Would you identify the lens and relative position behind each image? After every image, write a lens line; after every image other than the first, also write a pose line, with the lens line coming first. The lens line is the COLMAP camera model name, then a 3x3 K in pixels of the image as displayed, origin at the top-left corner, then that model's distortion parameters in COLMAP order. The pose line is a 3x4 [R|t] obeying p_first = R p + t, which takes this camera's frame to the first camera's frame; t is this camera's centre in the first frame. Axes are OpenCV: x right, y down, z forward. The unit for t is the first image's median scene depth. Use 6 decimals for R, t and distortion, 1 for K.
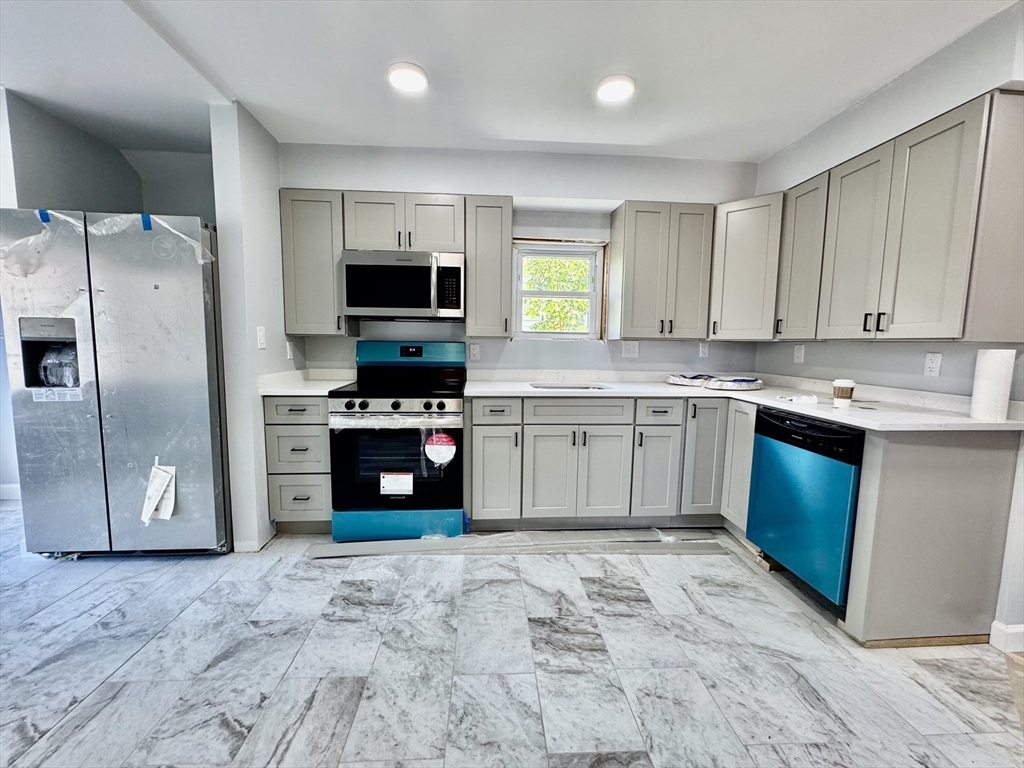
lens RADIAL K [[408.7, 0, 510.4], [0, 408.7, 383.7], [0, 0, 1]] dist [-0.005940, 0.001551]
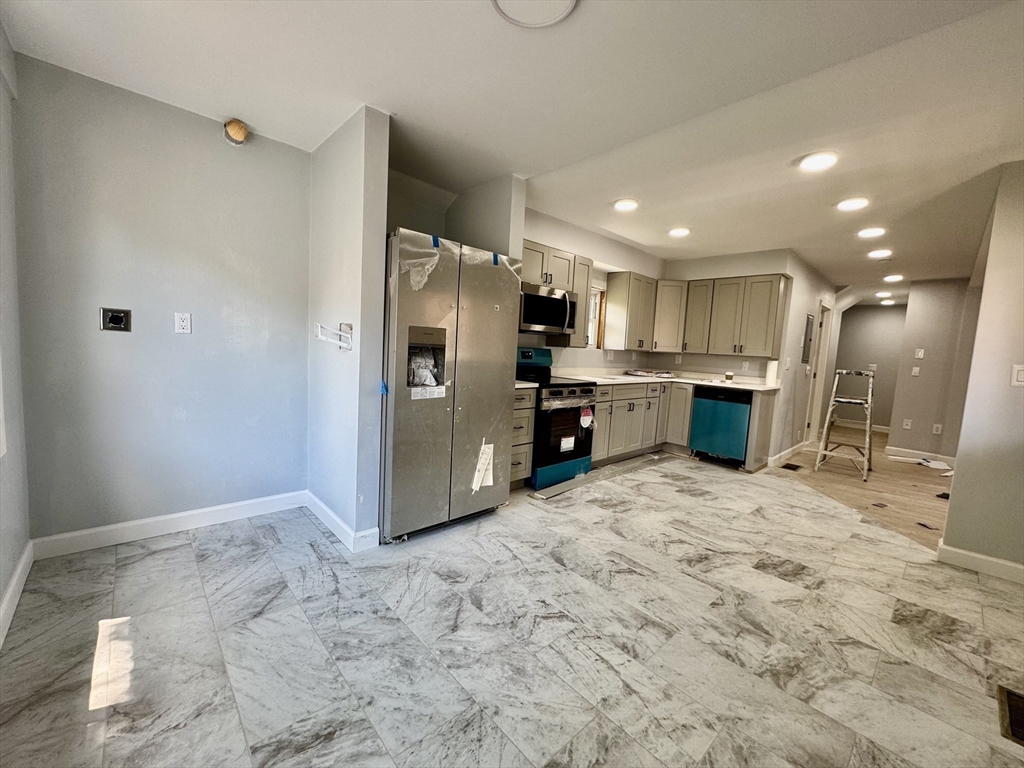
lens RADIAL K [[408.7, 0, 510.4], [0, 408.7, 381.6], [0, 0, 1]] dist [-0.005940, 0.001551]
pose [[0.778437, -0.026310, 0.627171, -1.570726], [0.019846, 0.999653, 0.017303, -0.019290], [-0.627409, -0.001022, 0.778690, -0.059097]]
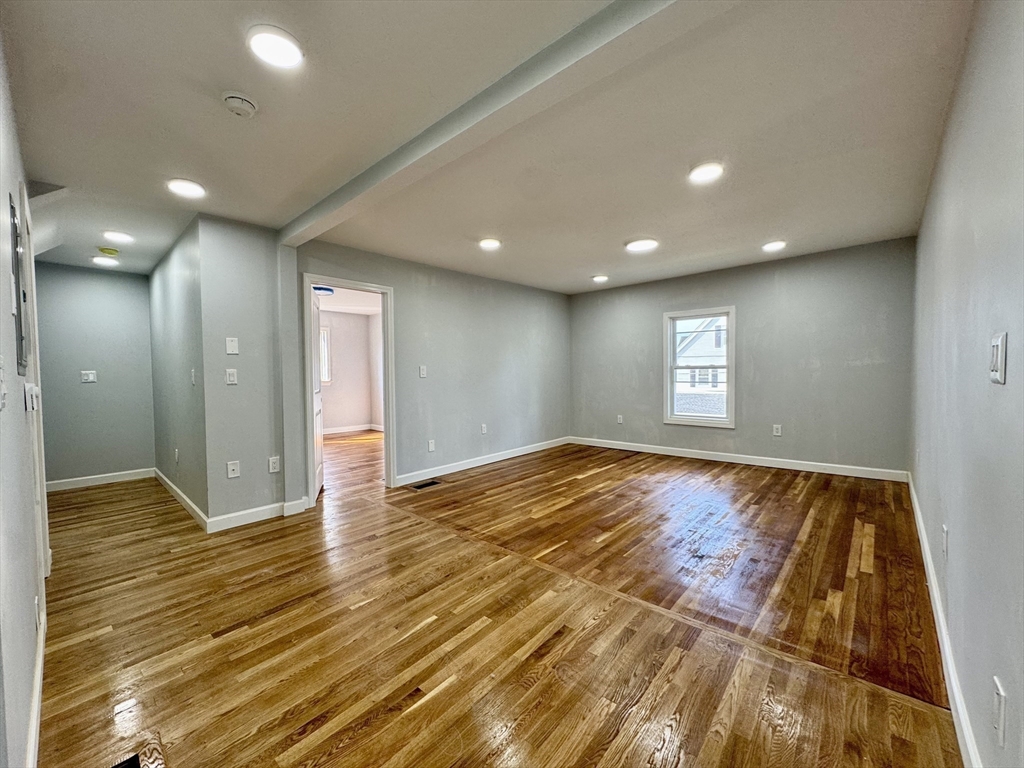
lens RADIAL K [[408.7, 0, 508.1], [0, 408.7, 381.6], [0, 0, 1]] dist [-0.005940, 0.001551]
pose [[-0.686574, -0.025513, 0.726613, 0.334922], [0.077105, 0.991193, 0.107660, -0.049346], [-0.722960, 0.129942, -0.678560, 0.640054]]
